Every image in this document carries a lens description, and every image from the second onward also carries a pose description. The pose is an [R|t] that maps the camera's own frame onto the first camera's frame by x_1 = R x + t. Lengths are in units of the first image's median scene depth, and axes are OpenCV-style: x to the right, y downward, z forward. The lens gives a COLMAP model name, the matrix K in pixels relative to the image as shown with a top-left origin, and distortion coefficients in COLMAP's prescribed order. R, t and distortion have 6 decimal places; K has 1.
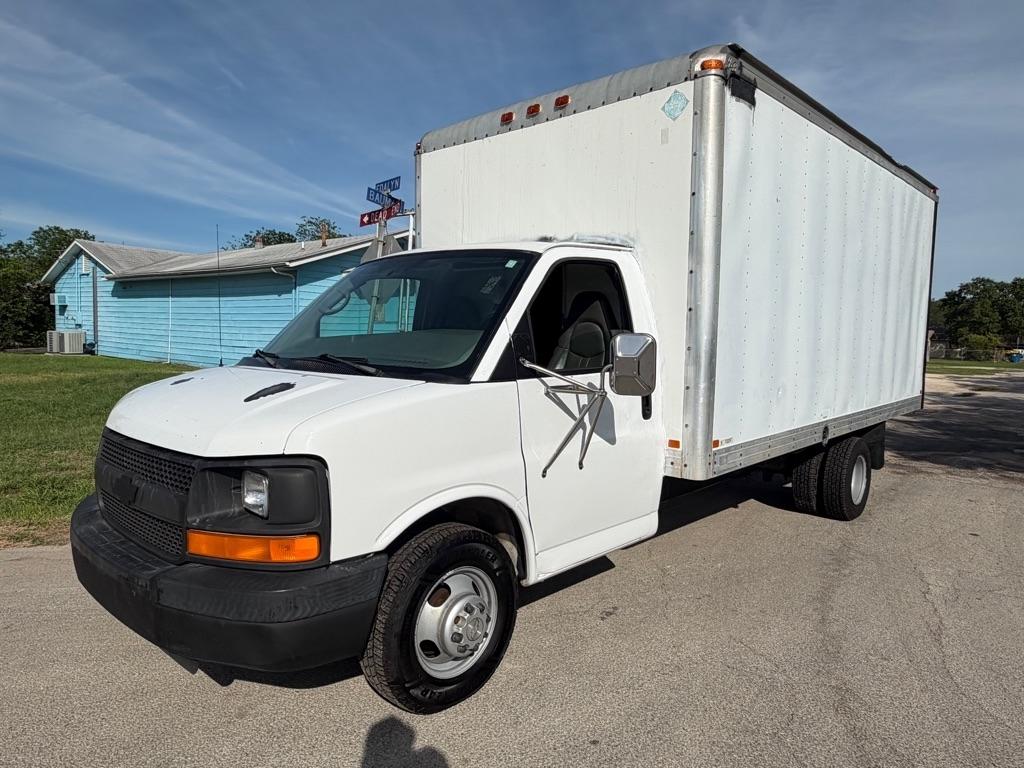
lens RADIAL K [[664.6, 0, 501.8], [0, 664.6, 385.9], [0, 0, 1]] dist [0.002540, 0.000649]
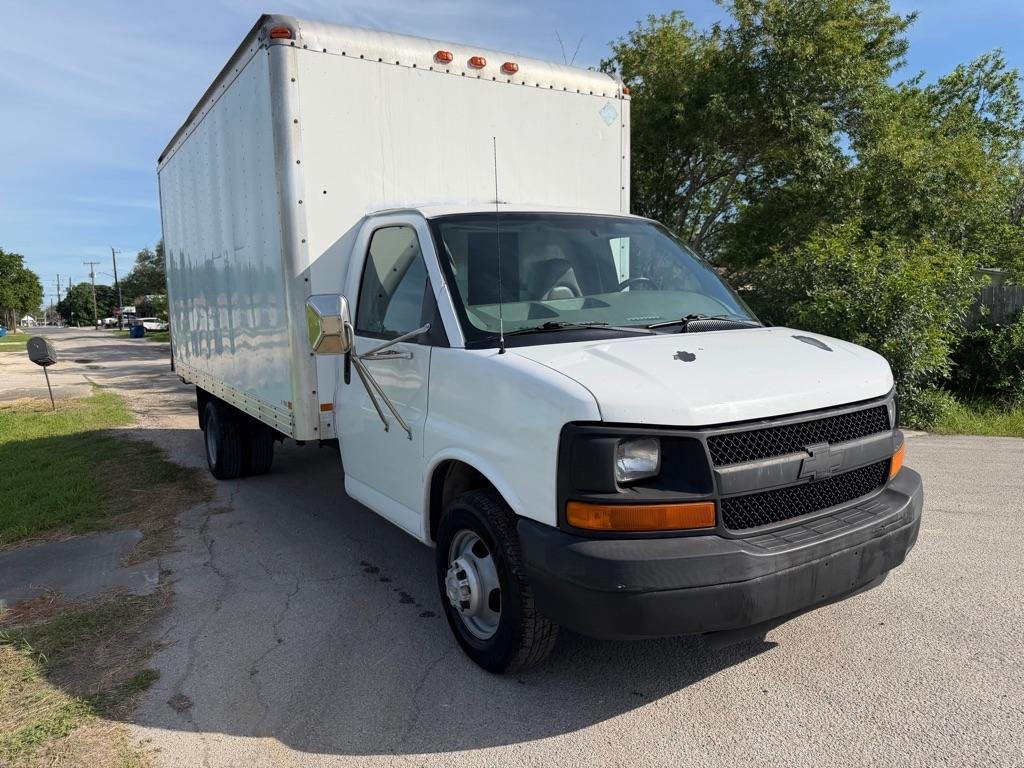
lens RADIAL K [[737.4, 0, 512.8], [0, 737.4, 398.6], [0, 0, 1]] dist [0.000534, -0.003217]
pose [[0.243627, -0.148416, 0.958446, -1.075486], [0.106174, 0.986364, 0.125750, -0.070143], [-0.964040, 0.071126, 0.256063, 0.749940]]
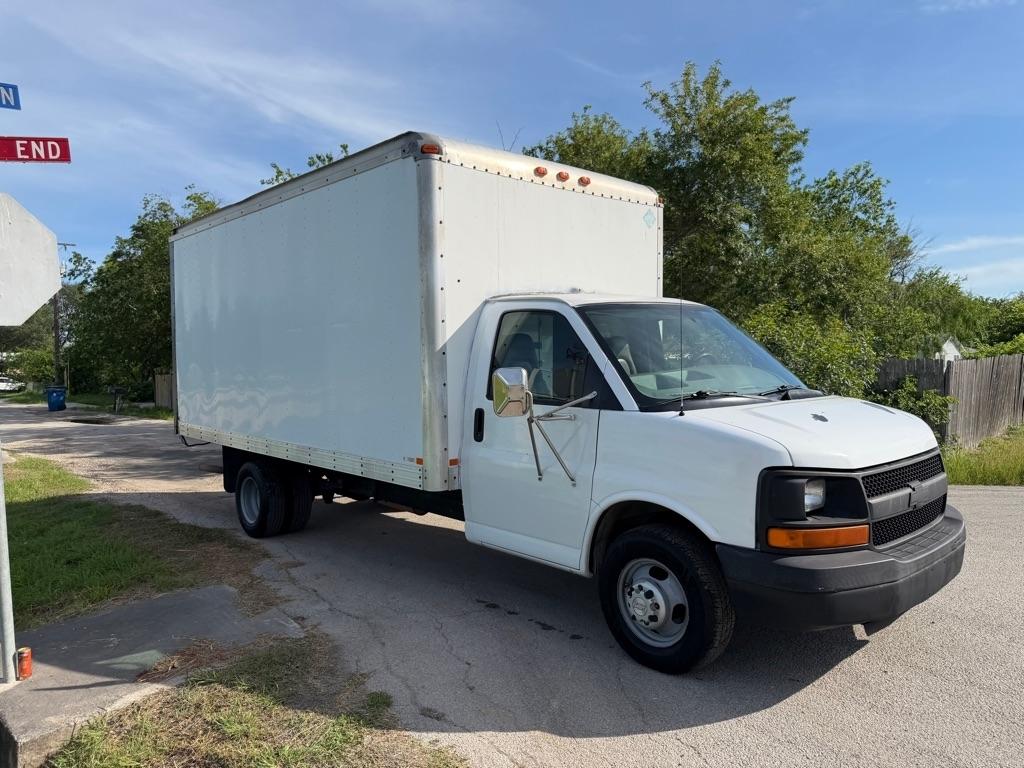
lens RADIAL K [[737.7, 0, 505.6], [0, 737.7, 398.0], [0, 0, 1]] dist [0.004461, -0.007617]
pose [[0.078925, -0.066910, 0.994633, -1.318714], [0.095818, 0.993635, 0.059239, -0.122828], [-0.992265, 0.090629, 0.084834, 1.076743]]
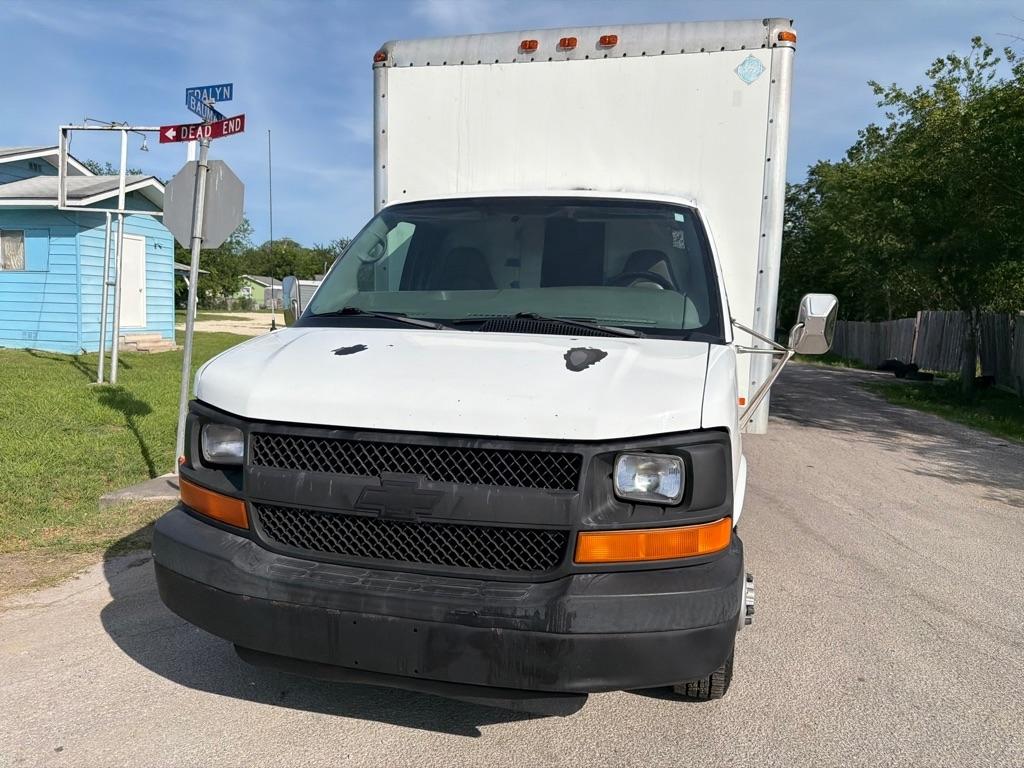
lens RADIAL K [[729.1, 0, 511.4], [0, 729.1, 383.1], [0, 0, 1]] dist [0.006137, -0.008203]
pose [[0.869883, -0.042658, 0.491409, -0.552193], [0.021824, 0.998606, 0.048055, -0.003075], [-0.492775, -0.031078, 0.869602, 0.168550]]
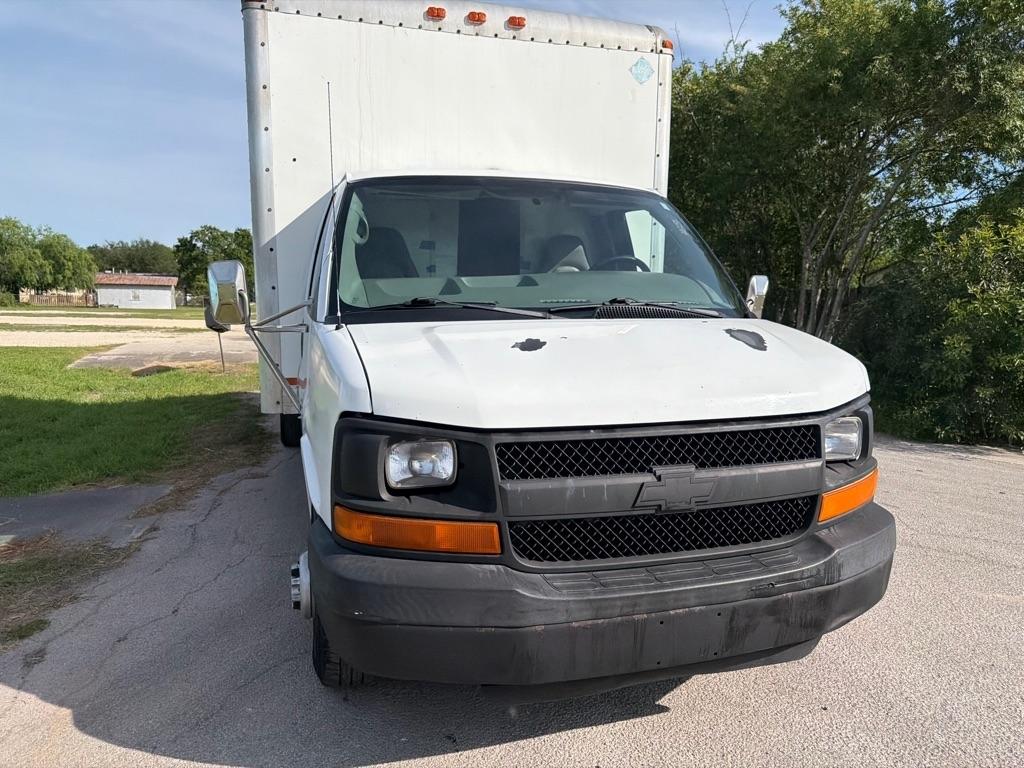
lens RADIAL K [[736.6, 0, 509.3], [0, 736.6, 393.4], [0, 0, 1]] dist [0.005537, -0.009728]
pose [[0.502179, -0.128661, 0.855139, -0.864427], [0.065891, 0.991688, 0.110511, -0.030616], [-0.862250, 0.000850, 0.506483, 0.495176]]
